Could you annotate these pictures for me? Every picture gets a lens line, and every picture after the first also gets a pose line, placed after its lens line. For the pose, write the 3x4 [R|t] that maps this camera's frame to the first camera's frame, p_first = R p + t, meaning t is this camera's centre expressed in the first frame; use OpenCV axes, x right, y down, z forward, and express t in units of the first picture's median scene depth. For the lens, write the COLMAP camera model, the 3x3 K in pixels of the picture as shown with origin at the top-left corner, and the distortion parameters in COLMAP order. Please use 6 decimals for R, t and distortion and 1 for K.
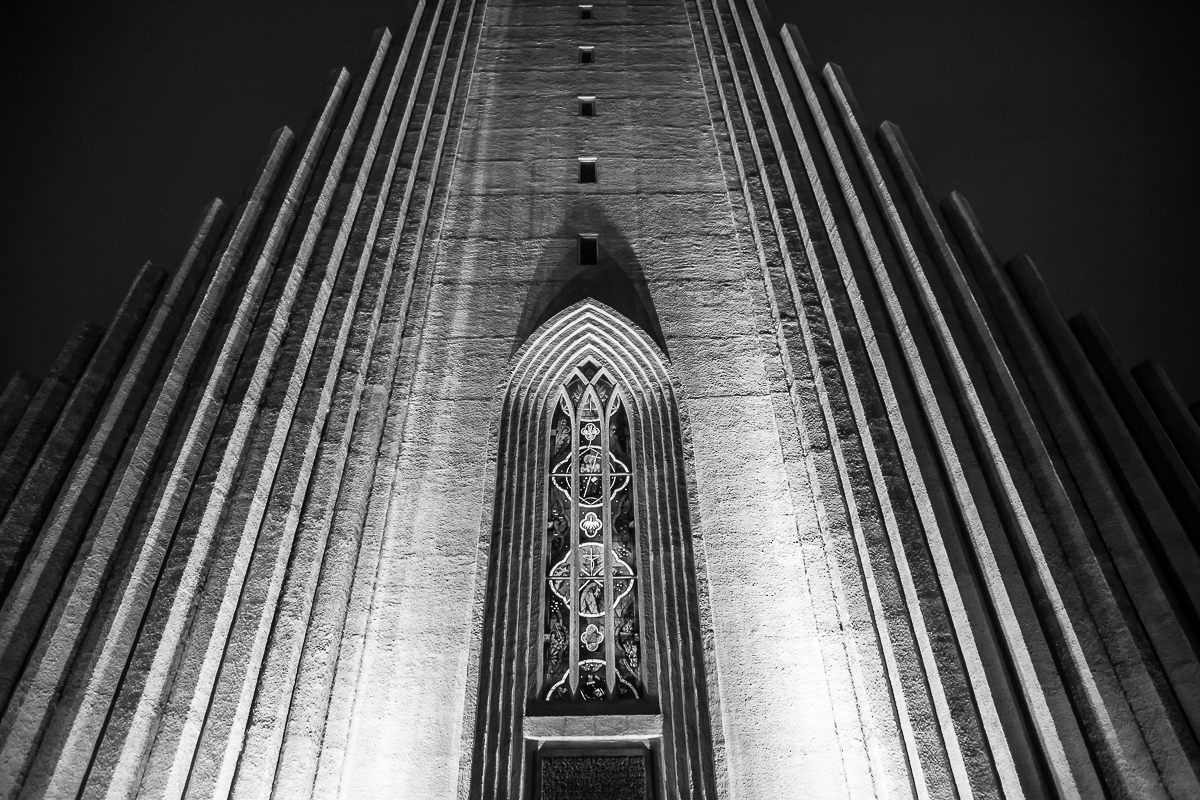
lens RADIAL K [[790.1, 0, 596.7], [0, 790.1, 403.2], [0, 0, 1]] dist [-0.075994, -0.000361]
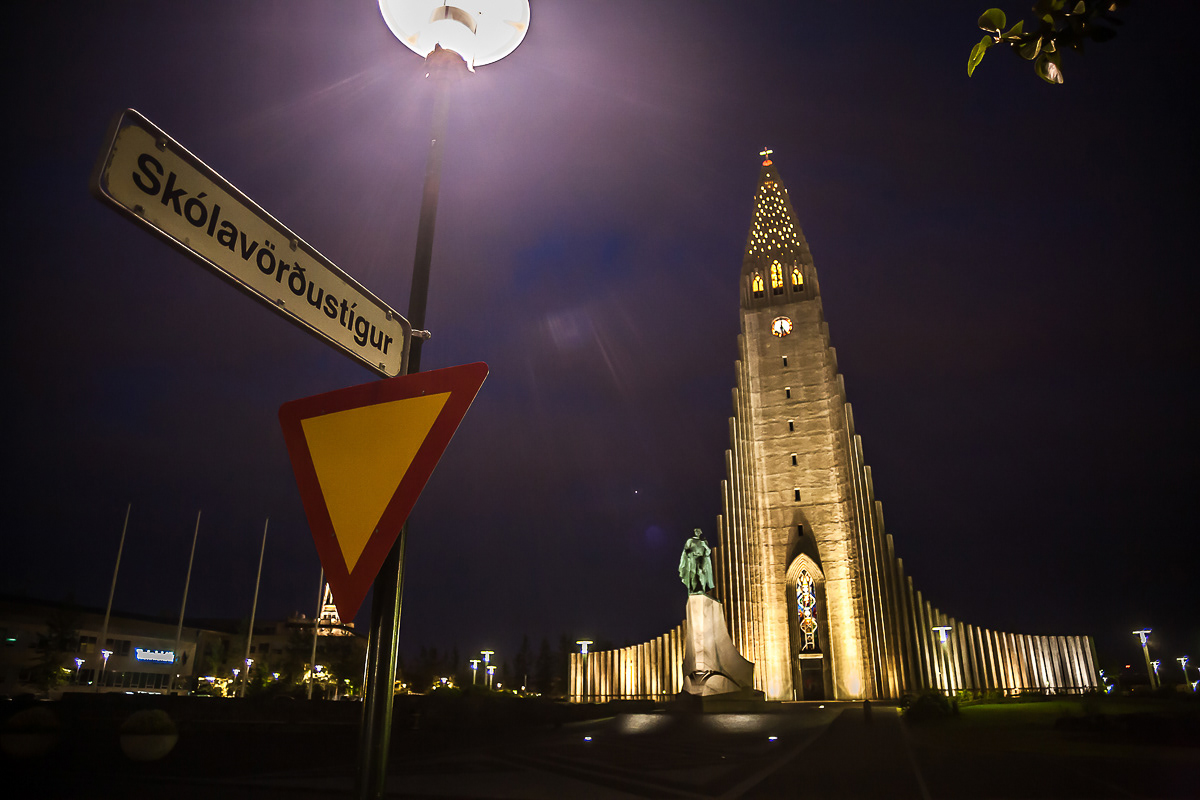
lens RADIAL K [[790.1, 0, 602.4], [0, 790.1, 399.0], [0, 0, 1]] dist [-0.075994, -0.000361]
pose [[0.942630, -0.109322, -0.315433, 0.378354], [0.205788, 0.934275, 0.291171, -2.236464], [0.262870, -0.339379, 0.903173, -2.651939]]
